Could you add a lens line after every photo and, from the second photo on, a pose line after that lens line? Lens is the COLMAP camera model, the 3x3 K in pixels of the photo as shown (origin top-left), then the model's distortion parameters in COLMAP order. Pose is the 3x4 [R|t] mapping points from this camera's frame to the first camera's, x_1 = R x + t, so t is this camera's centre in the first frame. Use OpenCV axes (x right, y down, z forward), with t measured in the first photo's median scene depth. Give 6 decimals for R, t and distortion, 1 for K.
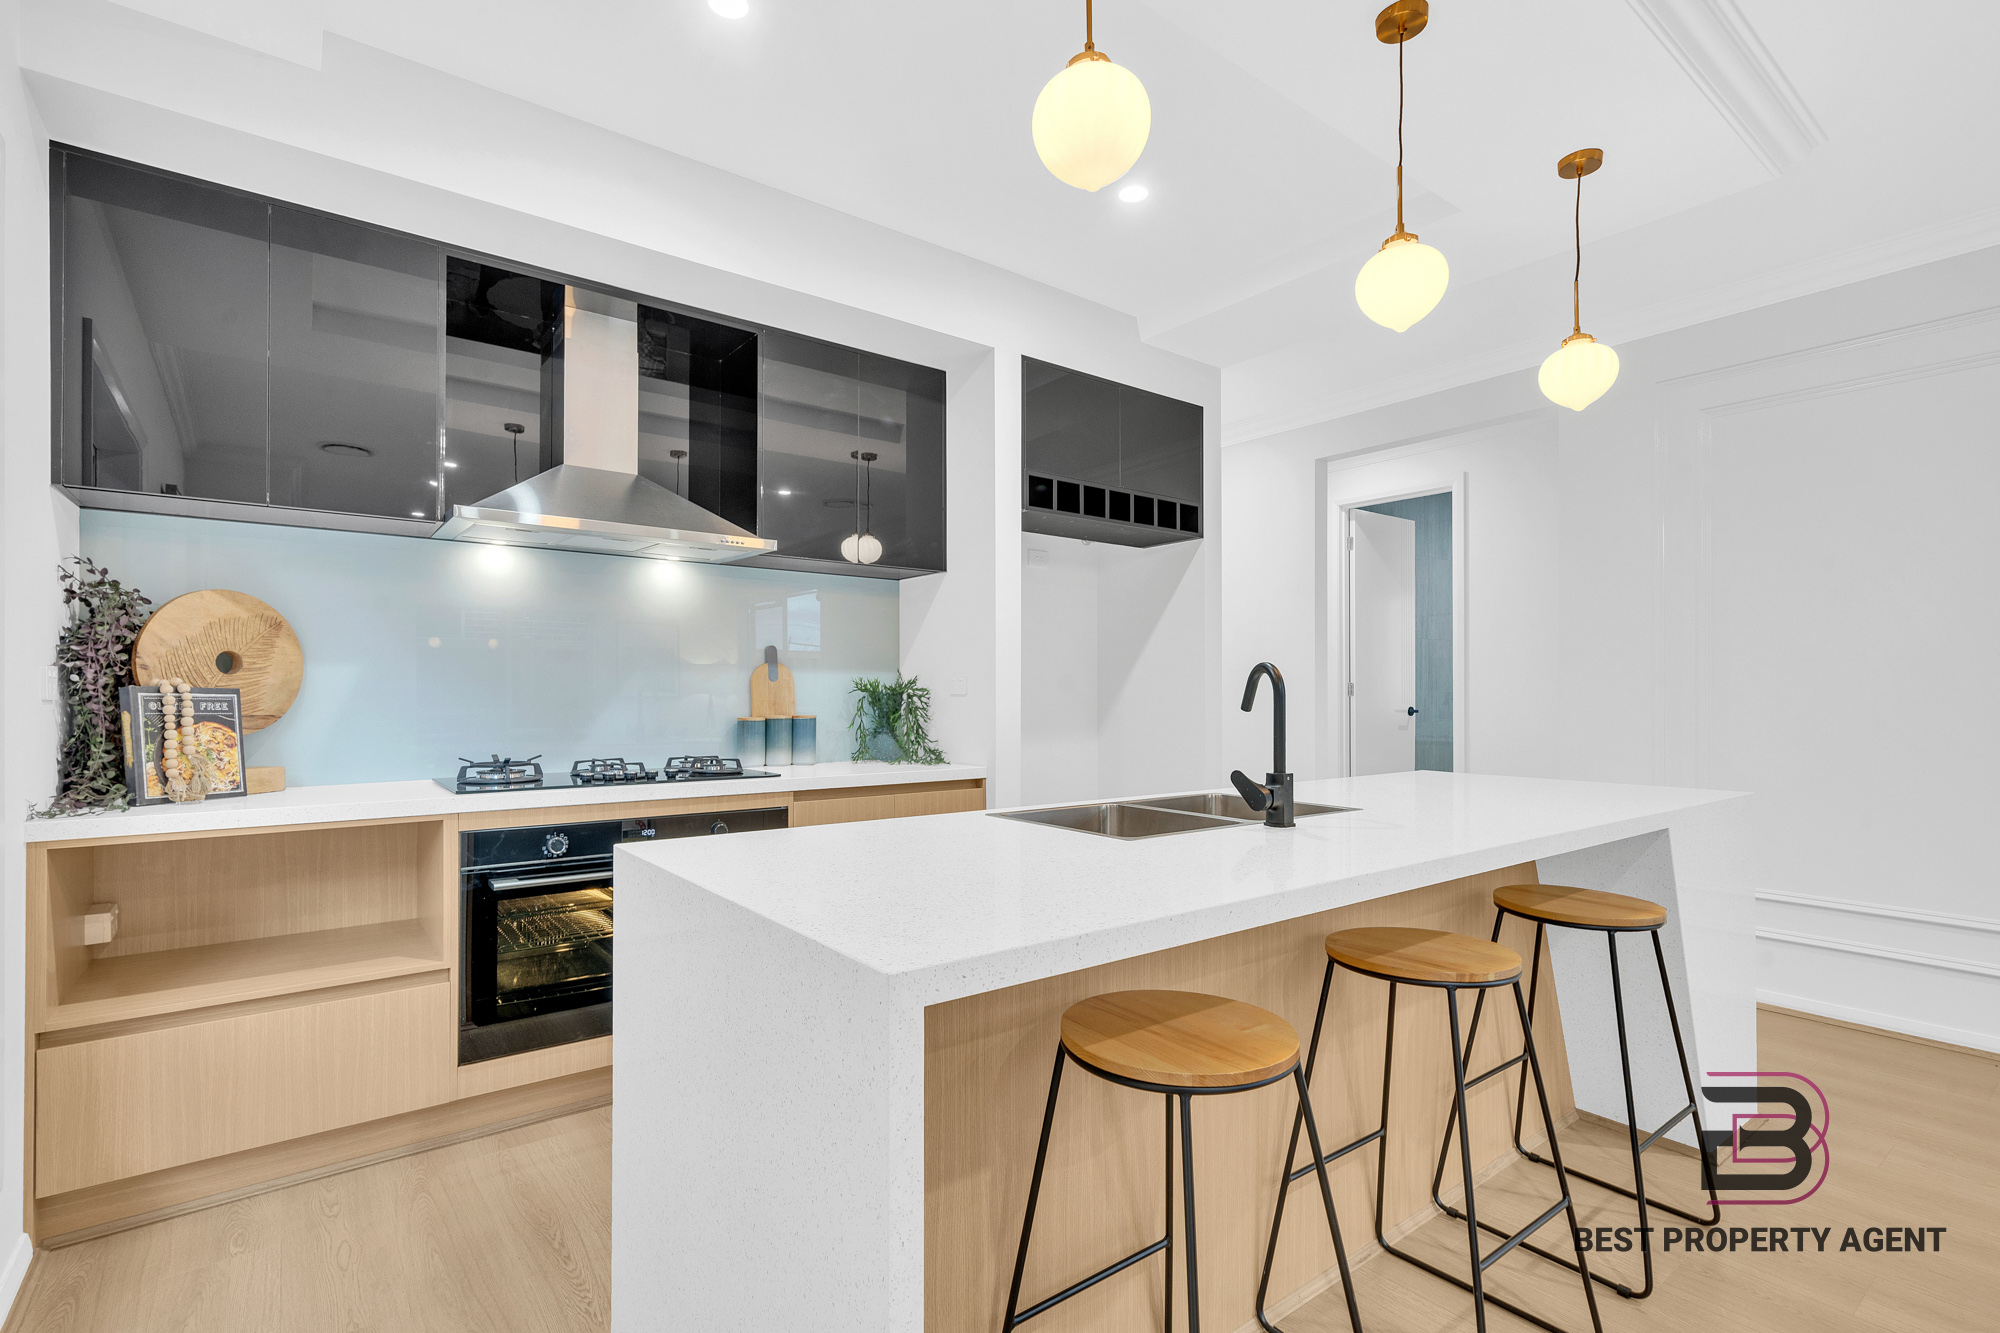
lens RADIAL K [[953.7, 0, 1000.6], [0, 953.7, 685.7], [0, 0, 1]] dist [-0.001706, -0.000167]
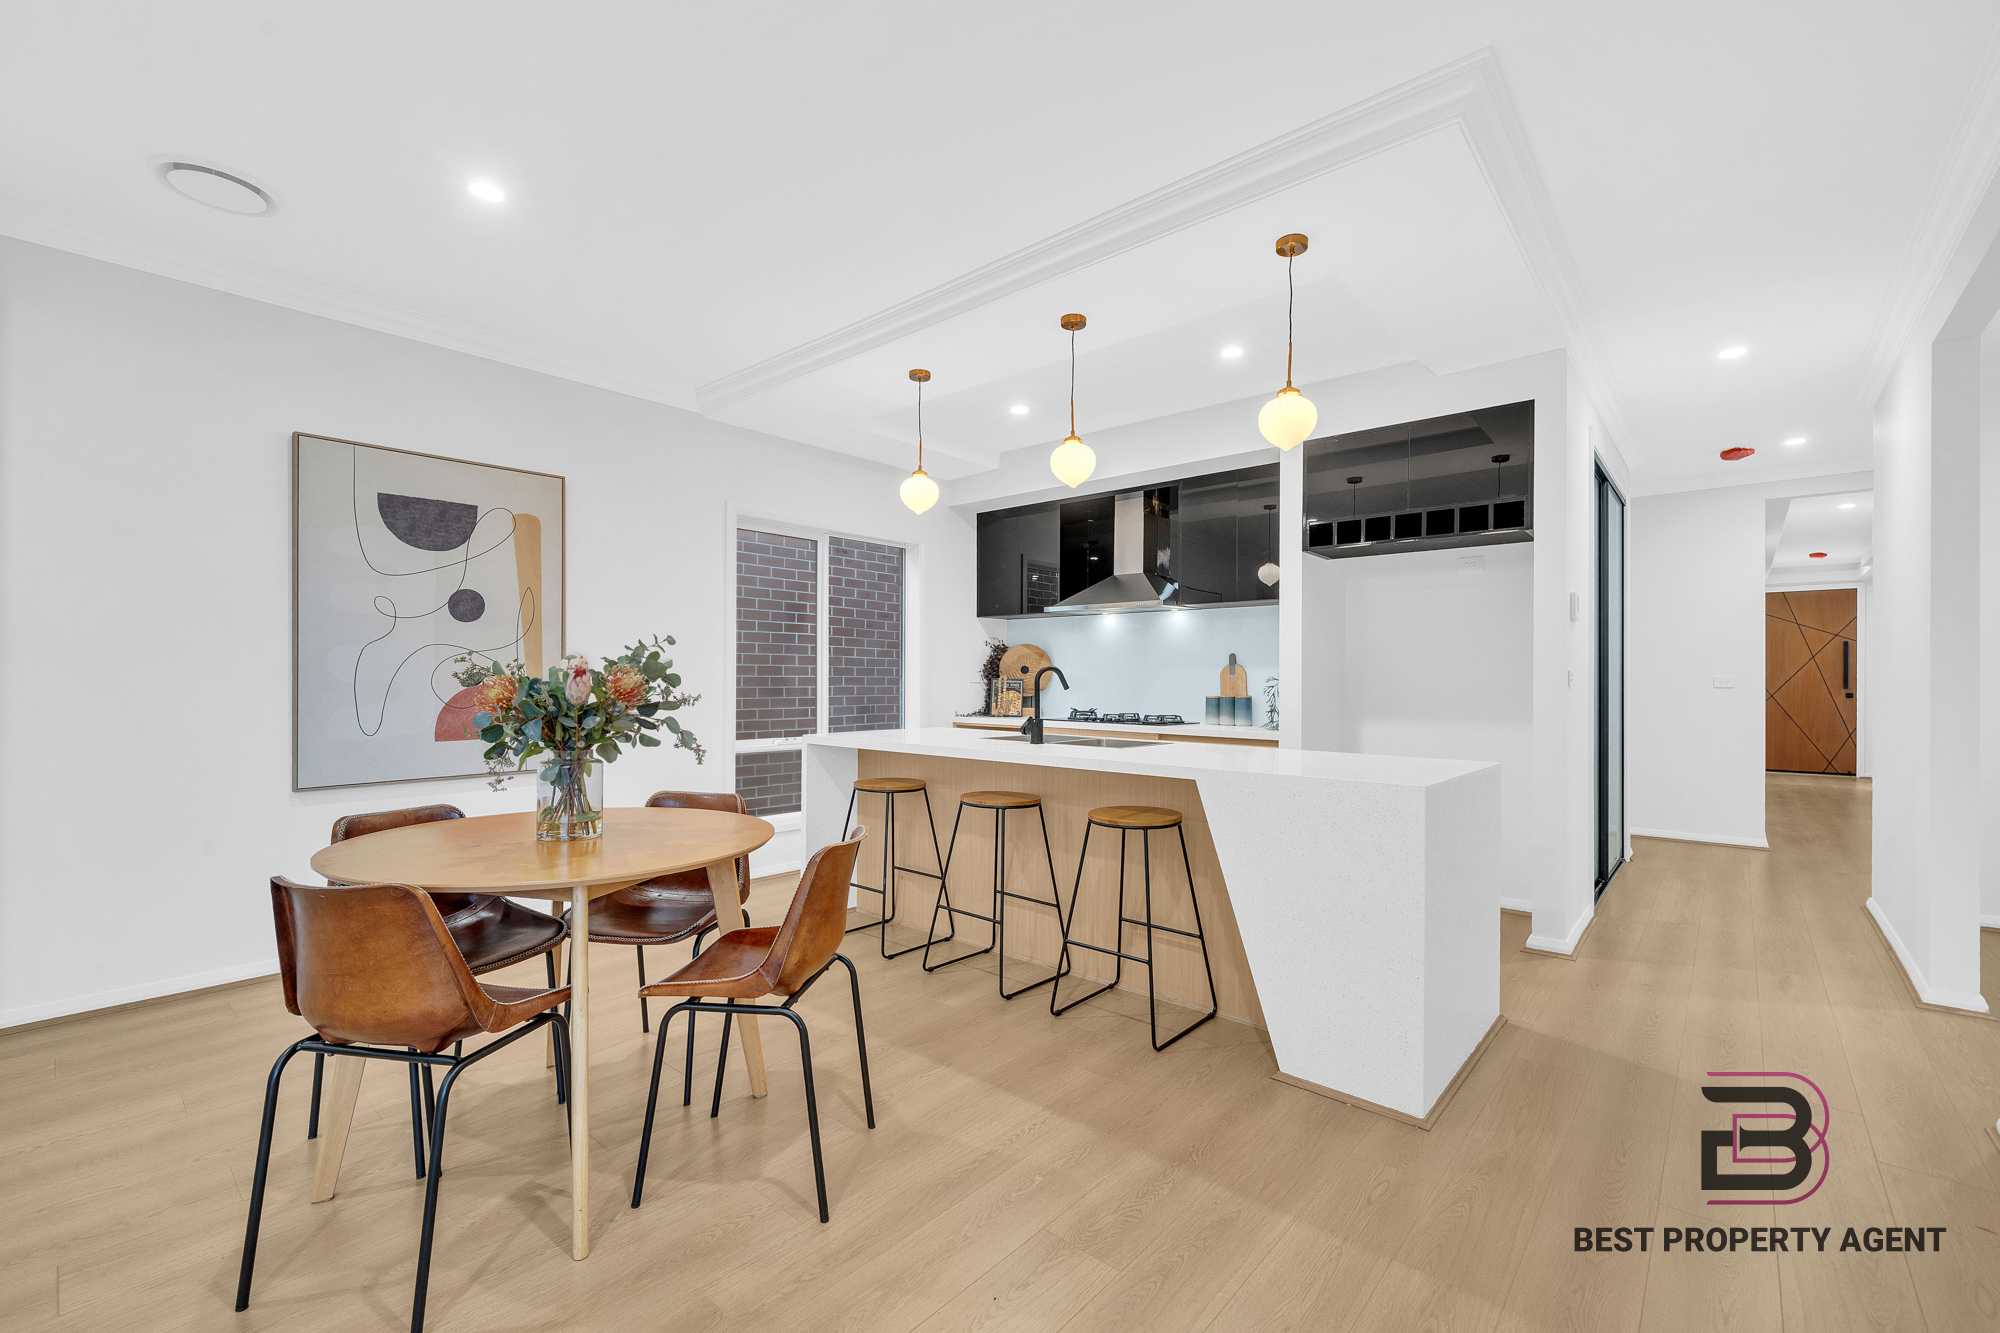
lens RADIAL K [[830.9, 0, 990.3], [0, 830.9, 670.8], [0, 0, 1]] dist [-0.006047, 0.000217]
pose [[0.176867, -0.011529, -0.984167, 1.582662], [0.000013, 0.999931, -0.011711, 0.007299], [0.984235, 0.002058, 0.176855, 0.459359]]
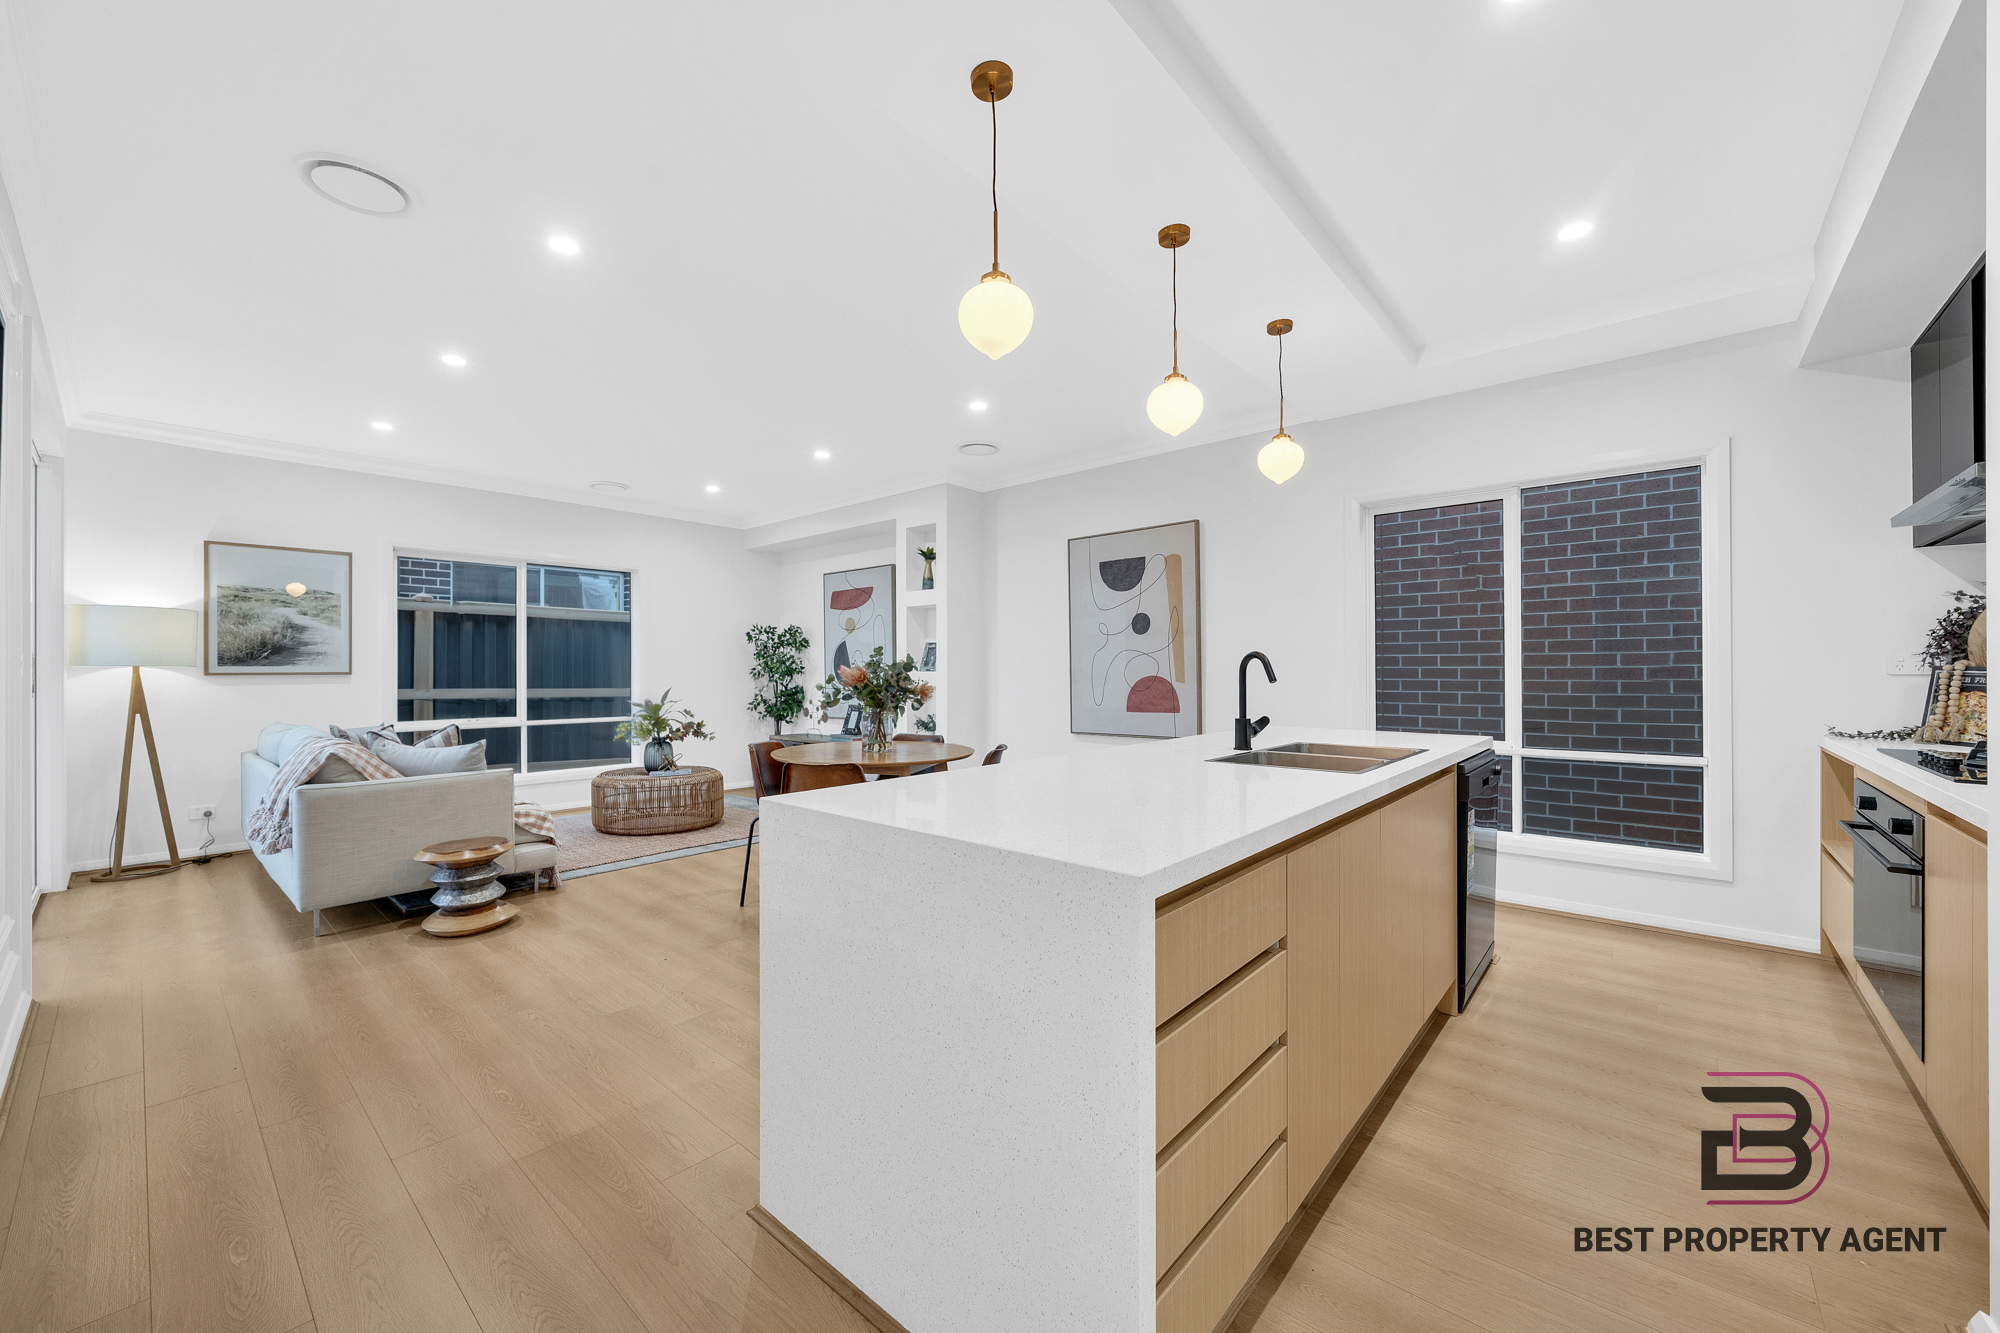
lens RADIAL K [[748.9, 0, 999.0], [0, 748.9, 672.3], [0, 0, 1]] dist [-0.001029, -0.000570]
pose [[-0.980464, 0.000355, -0.196701, 0.749270], [0.001058, 0.999993, -0.003471, 0.011854], [0.196698, -0.003611, -0.980457, 1.702120]]
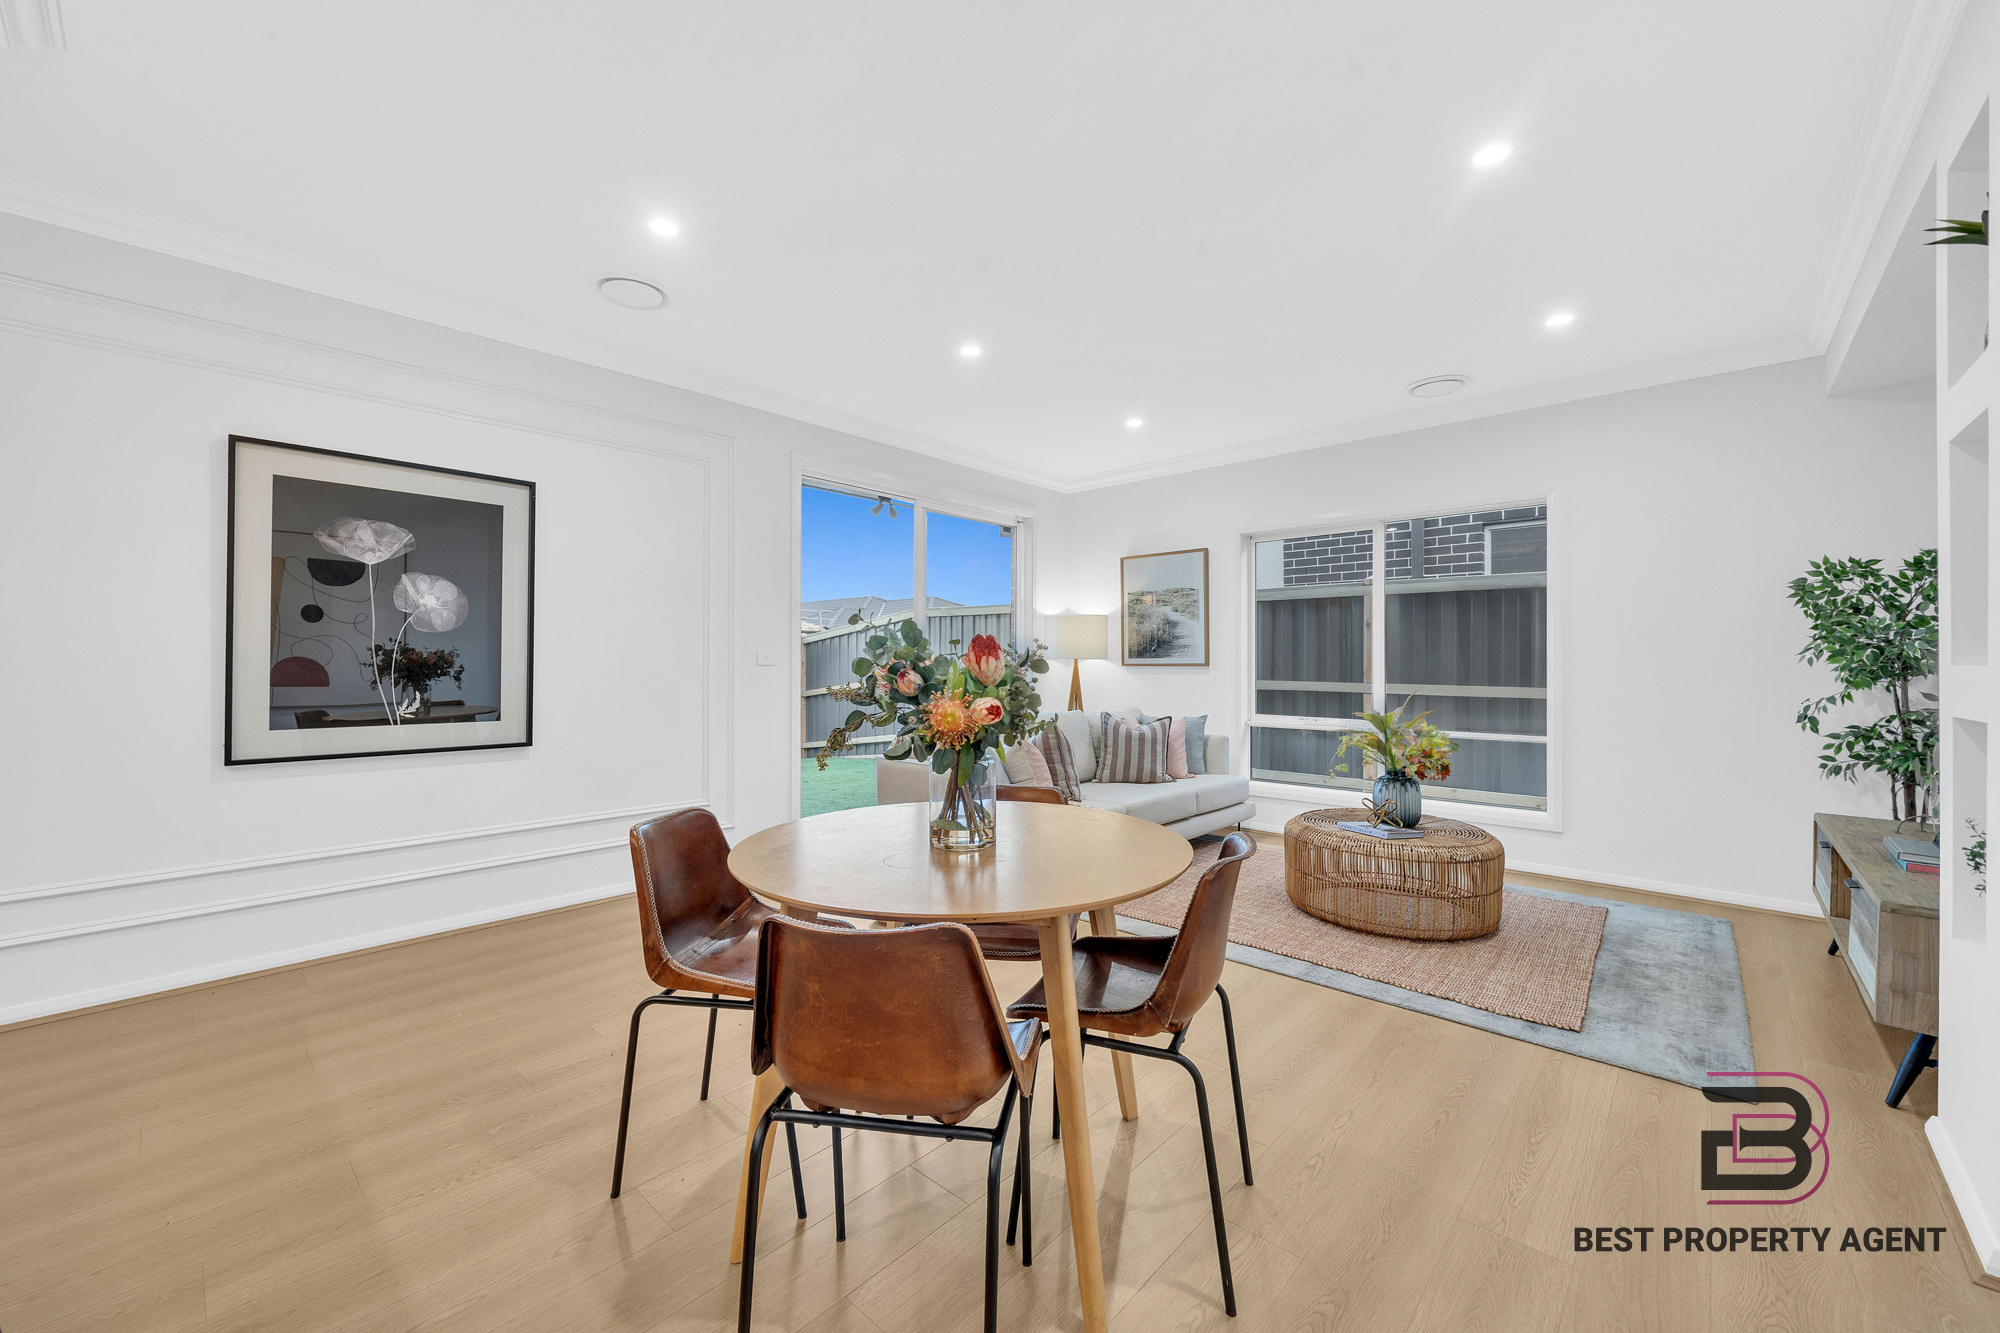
lens RADIAL K [[780.6, 0, 976.2], [0, 780.6, 652.4], [0, 0, 1]] dist [-0.000788, -0.000884]
pose [[-0.169097, 0.012247, 0.985523, -0.006091], [-0.006312, 0.999889, -0.013509, 0.004093], [-0.985579, -0.008505, -0.169001, 0.295453]]
